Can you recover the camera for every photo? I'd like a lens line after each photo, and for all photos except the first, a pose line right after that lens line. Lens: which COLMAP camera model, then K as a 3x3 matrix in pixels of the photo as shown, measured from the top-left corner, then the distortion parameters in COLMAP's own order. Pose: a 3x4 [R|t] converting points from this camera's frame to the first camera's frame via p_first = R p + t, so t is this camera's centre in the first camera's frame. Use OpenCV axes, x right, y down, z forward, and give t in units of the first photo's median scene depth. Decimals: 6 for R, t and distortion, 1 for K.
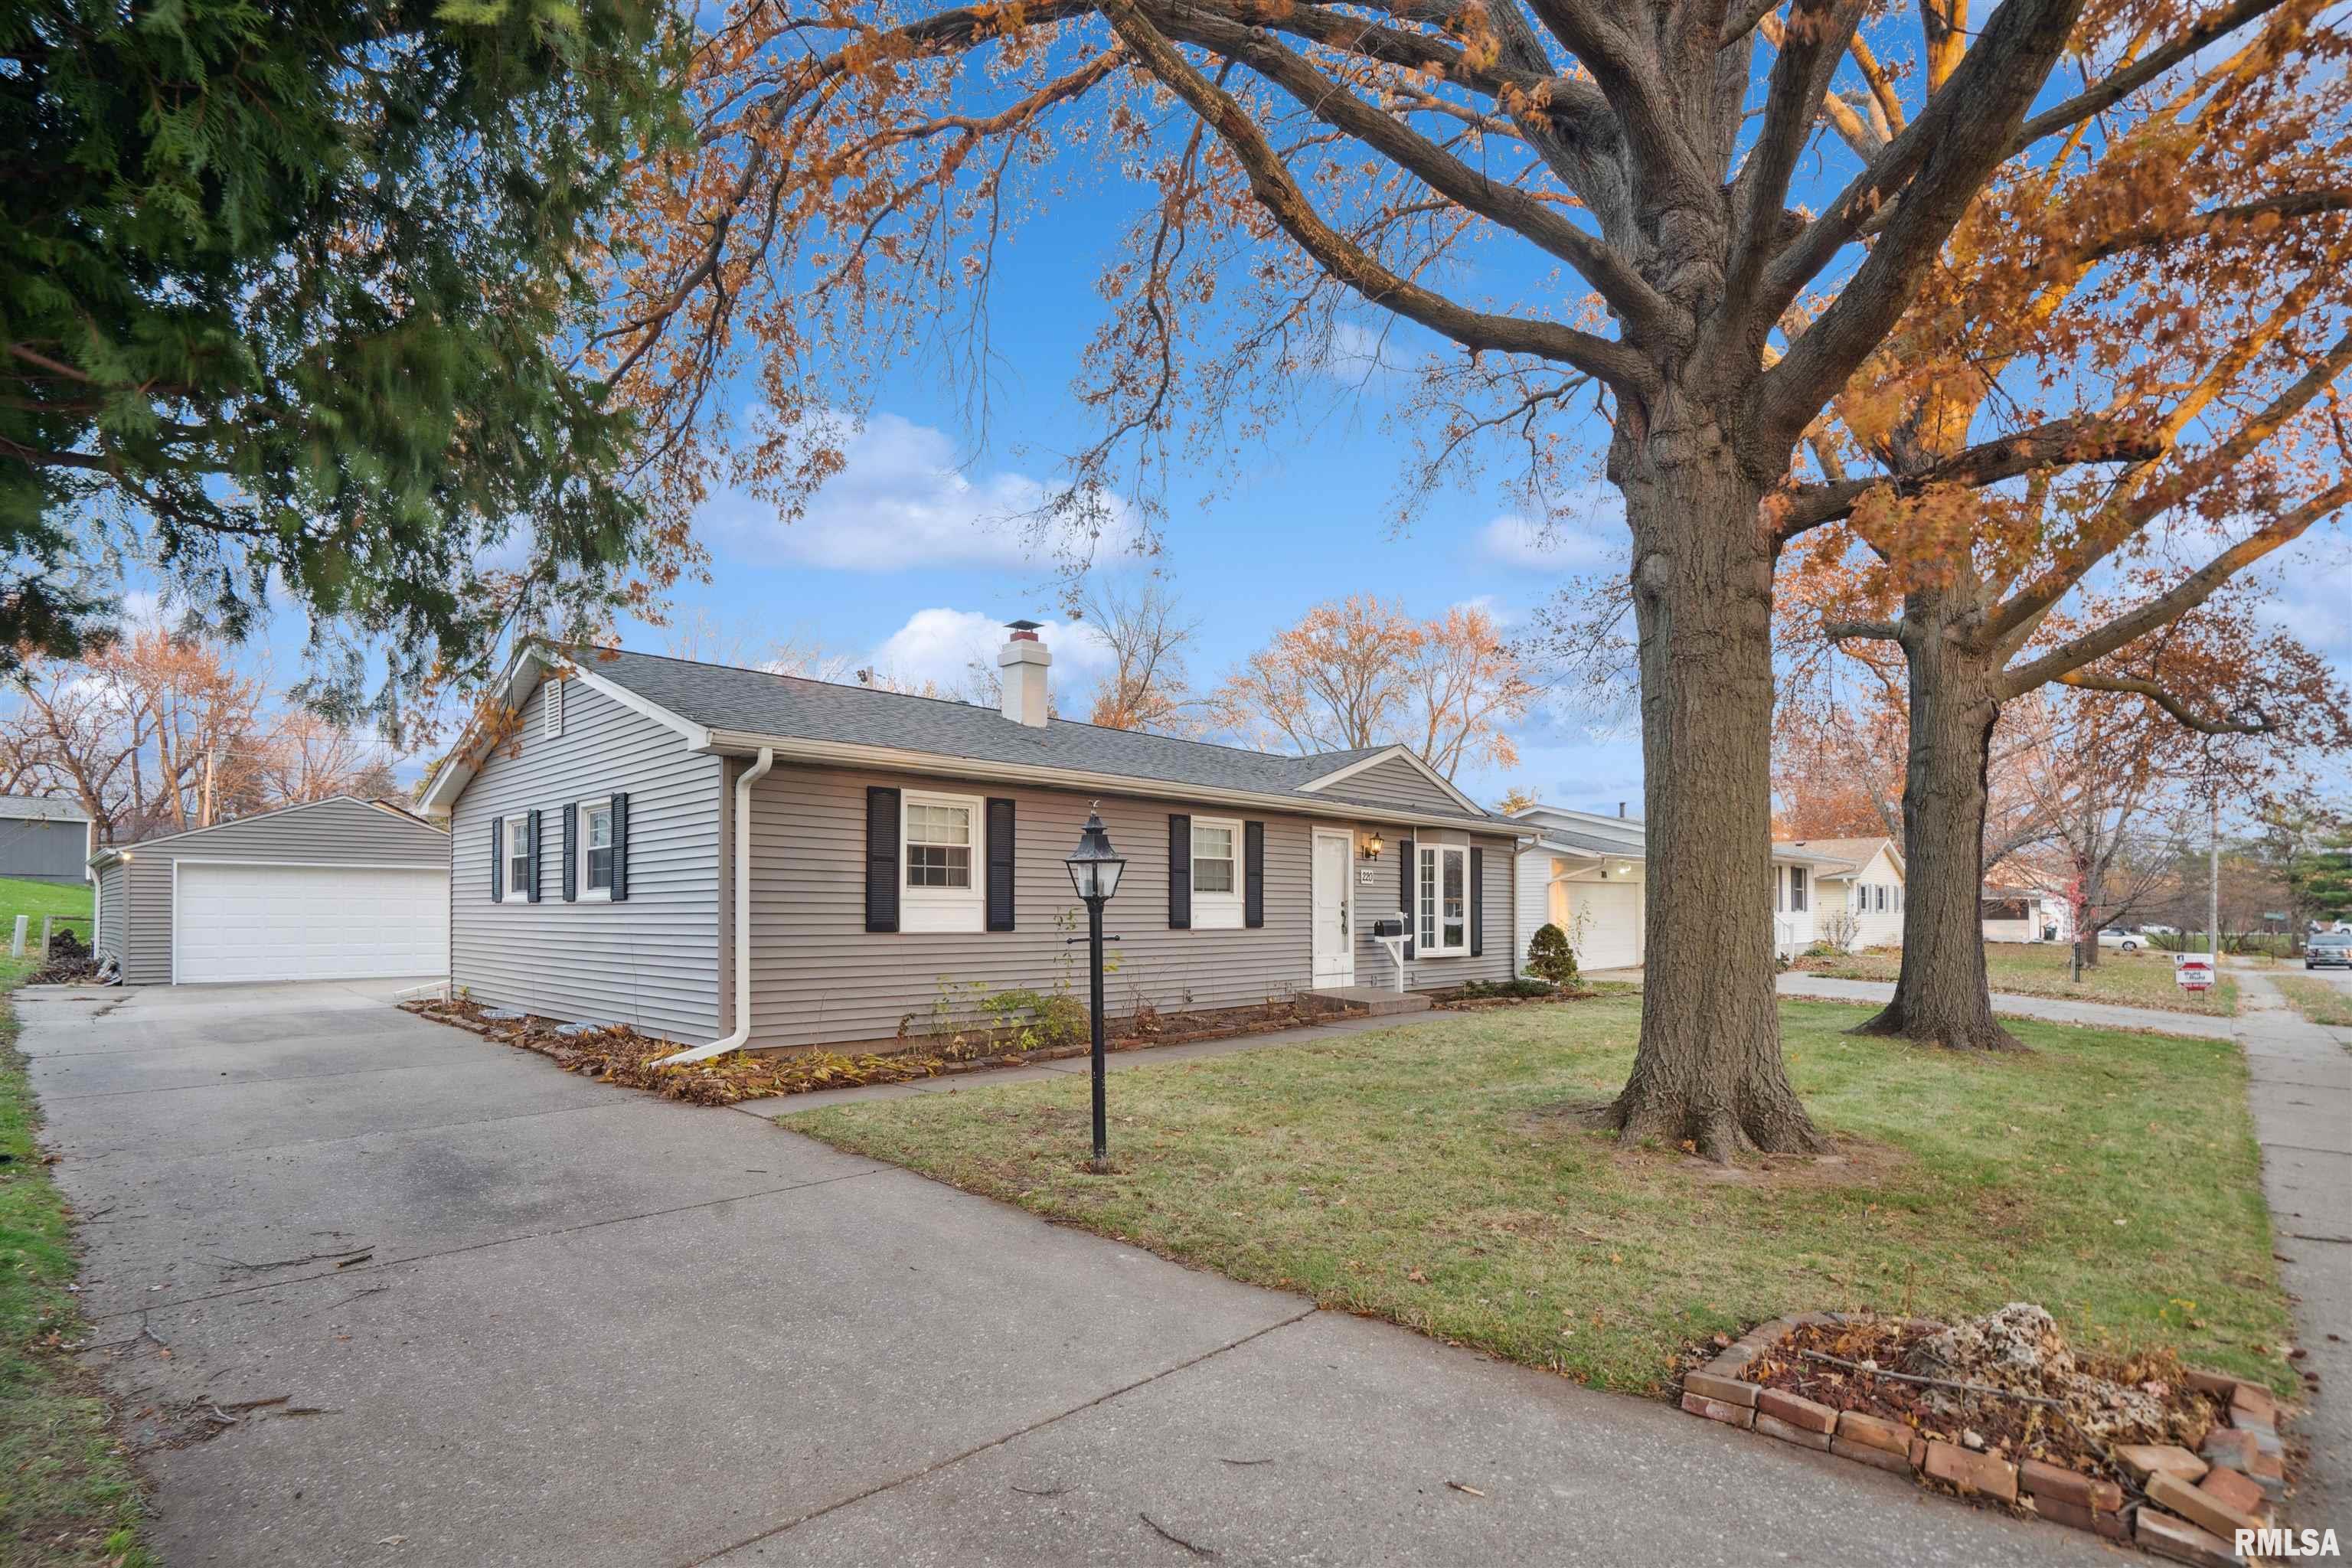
lens RADIAL K [[1115.7, 0, 1209.2], [0, 1115.7, 893.2], [0, 0, 1]] dist [-0.010802, -0.000034]
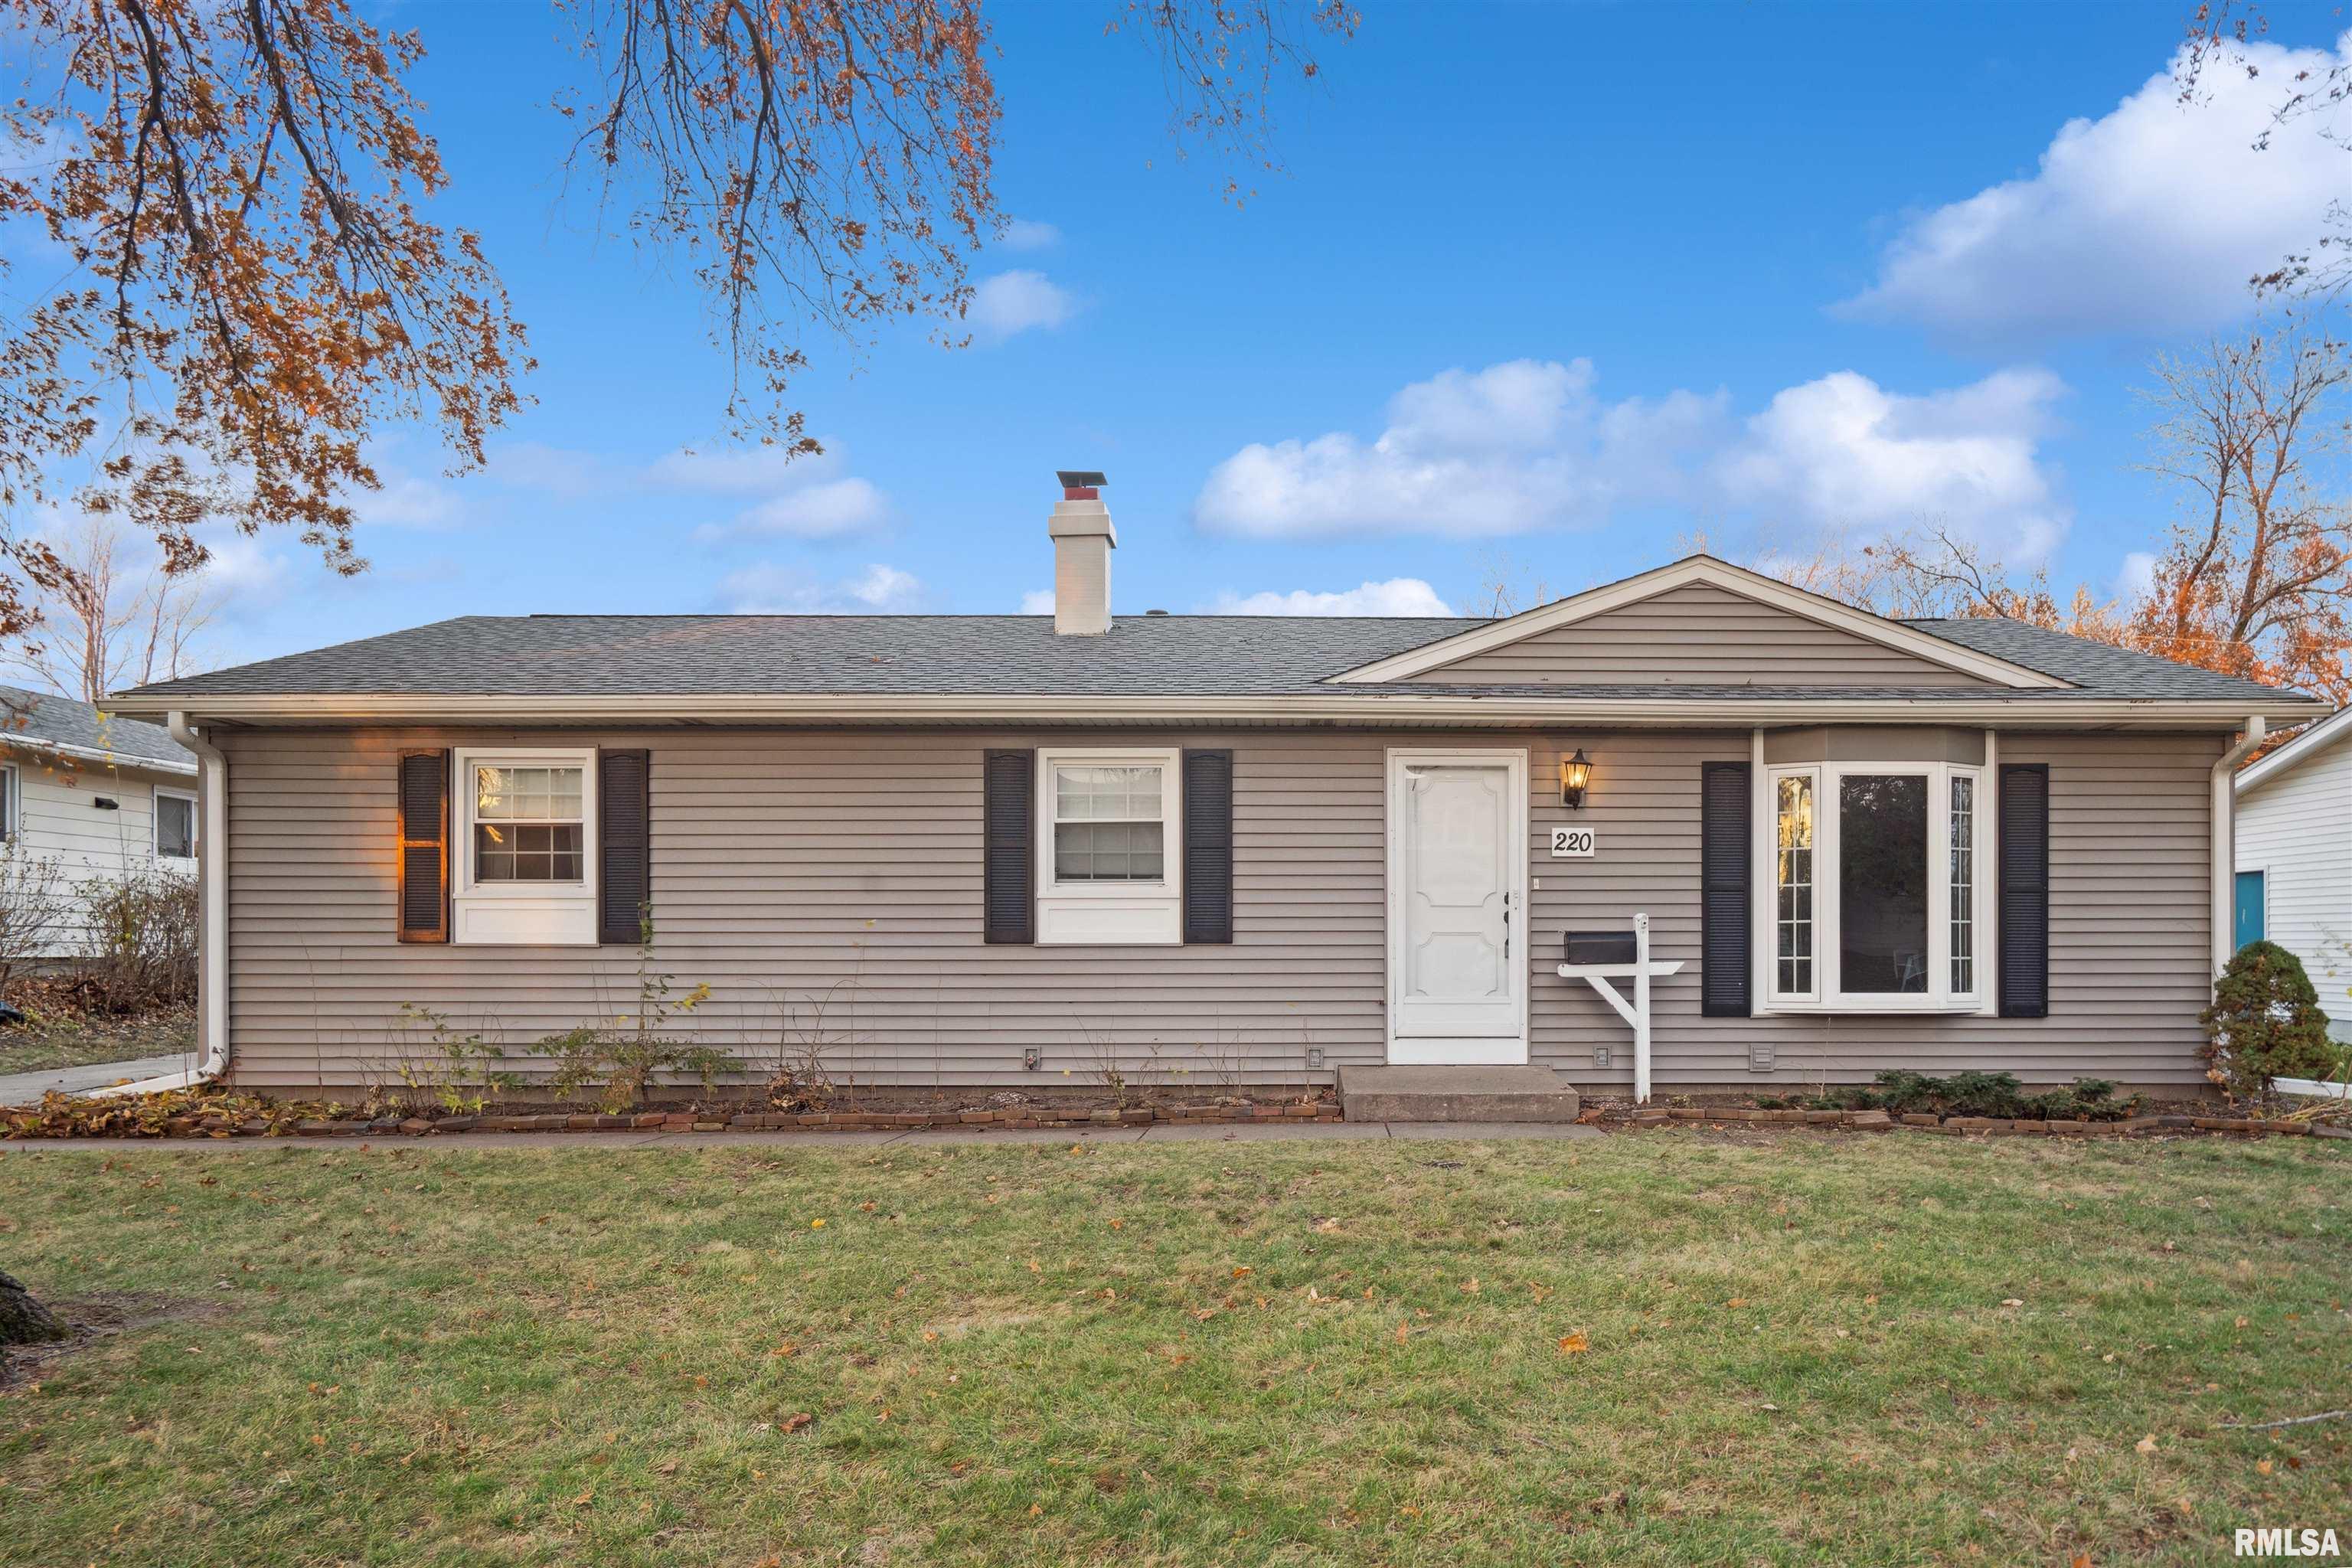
lens RADIAL K [[1334.8, 0, 1182.1], [0, 1334.8, 904.2], [0, 0, 1]] dist [-0.003374, -0.000307]
pose [[0.698070, -0.007645, -0.715989, 0.443847], [0.014043, 0.999897, 0.003014, 0.008419], [0.715892, -0.012159, 0.698105, 0.472795]]
